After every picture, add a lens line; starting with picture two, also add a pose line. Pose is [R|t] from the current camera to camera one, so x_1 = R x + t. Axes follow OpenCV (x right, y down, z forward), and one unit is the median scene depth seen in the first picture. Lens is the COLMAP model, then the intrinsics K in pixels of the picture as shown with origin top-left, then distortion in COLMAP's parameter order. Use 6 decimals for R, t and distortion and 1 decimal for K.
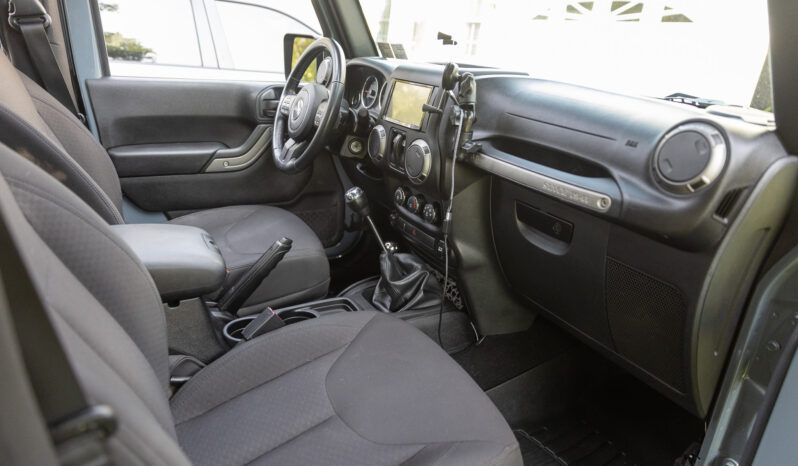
lens RADIAL K [[549.9, 0, 397.7], [0, 549.9, 232.3], [0, 0, 1]] dist [0.010870, -0.008554]
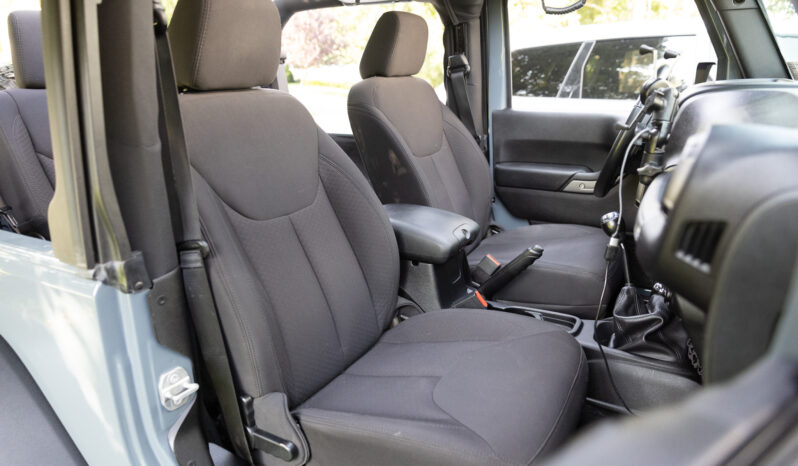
lens RADIAL K [[549.9, 0, 397.5], [0, 549.9, 233.8], [0, 0, 1]] dist [0.010870, -0.008554]
pose [[0.499641, 0.171459, -0.849094, 0.468736], [-0.240973, 0.969035, 0.053880, -0.003536], [0.832040, 0.177688, 0.525486, 0.146278]]
